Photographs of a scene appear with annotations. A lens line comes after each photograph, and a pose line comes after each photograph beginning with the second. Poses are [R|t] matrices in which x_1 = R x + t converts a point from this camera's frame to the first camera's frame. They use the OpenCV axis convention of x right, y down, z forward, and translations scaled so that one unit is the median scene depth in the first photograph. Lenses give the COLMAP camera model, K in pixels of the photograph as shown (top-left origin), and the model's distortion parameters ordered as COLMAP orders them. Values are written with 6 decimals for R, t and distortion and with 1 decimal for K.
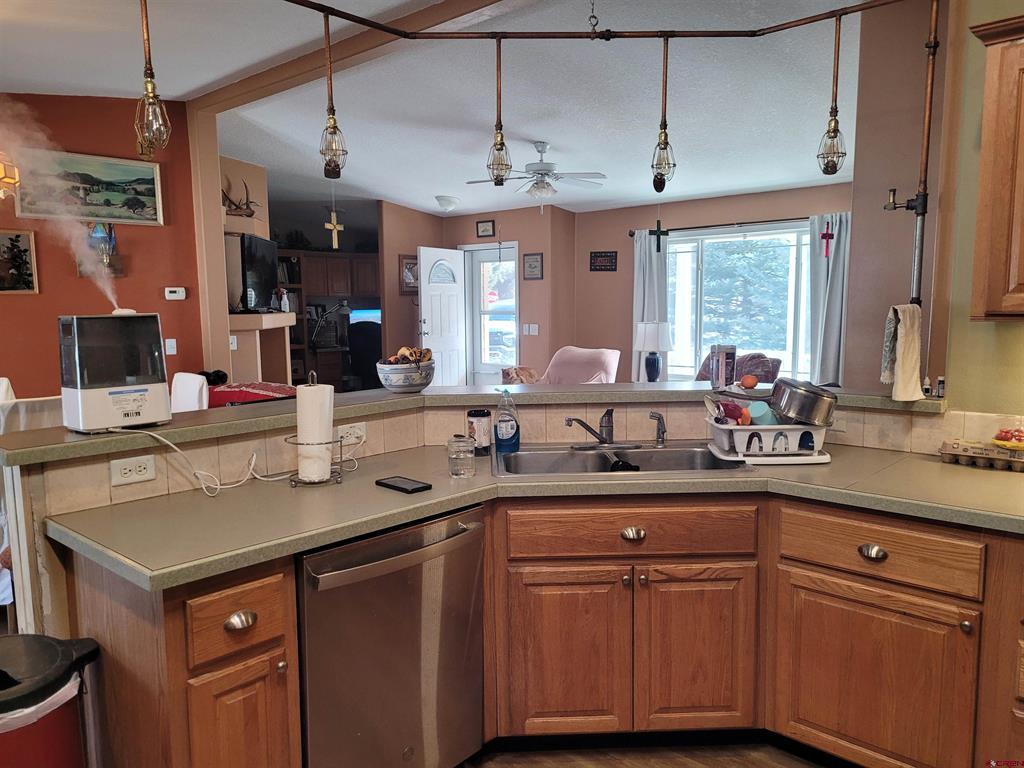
lens RADIAL K [[772.5, 0, 512.3], [0, 772.5, 405.1], [0, 0, 1]] dist [0.065917, -0.054021]
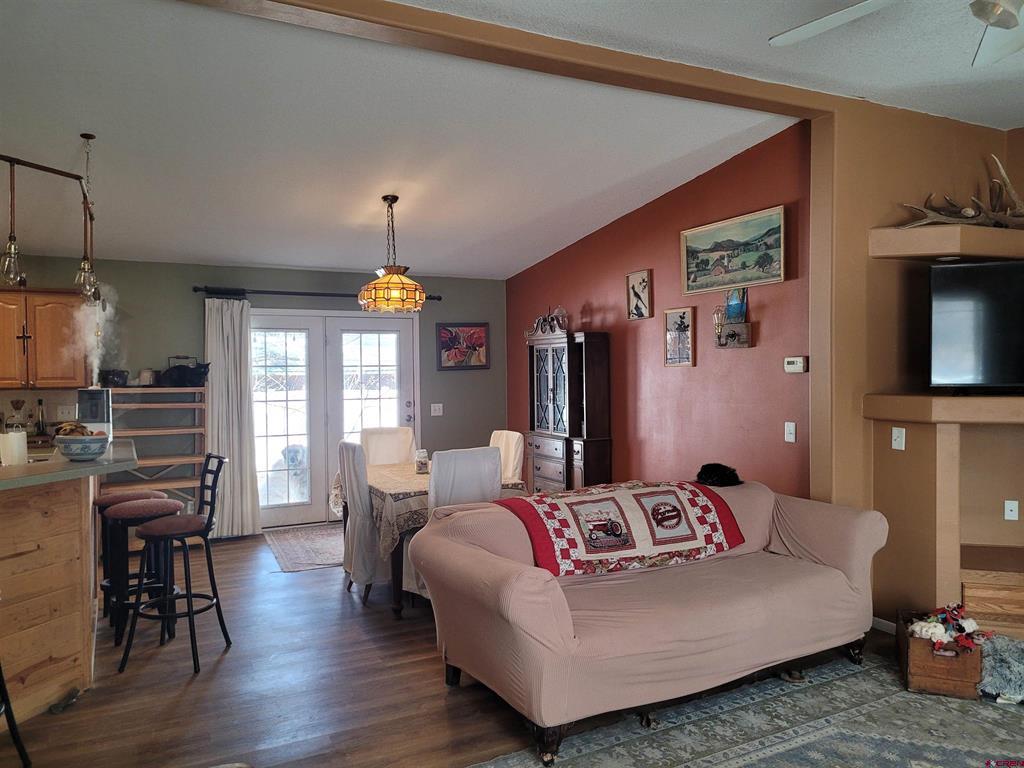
lens RADIAL K [[772.5, 0, 512.0], [0, 772.5, 388.4], [0, 0, 1]] dist [0.065917, -0.054021]
pose [[-0.346321, 0.040149, -0.937257, 0.411991], [-0.112604, 0.990081, 0.084019, -0.161129], [0.931333, 0.134637, -0.338365, 1.056499]]
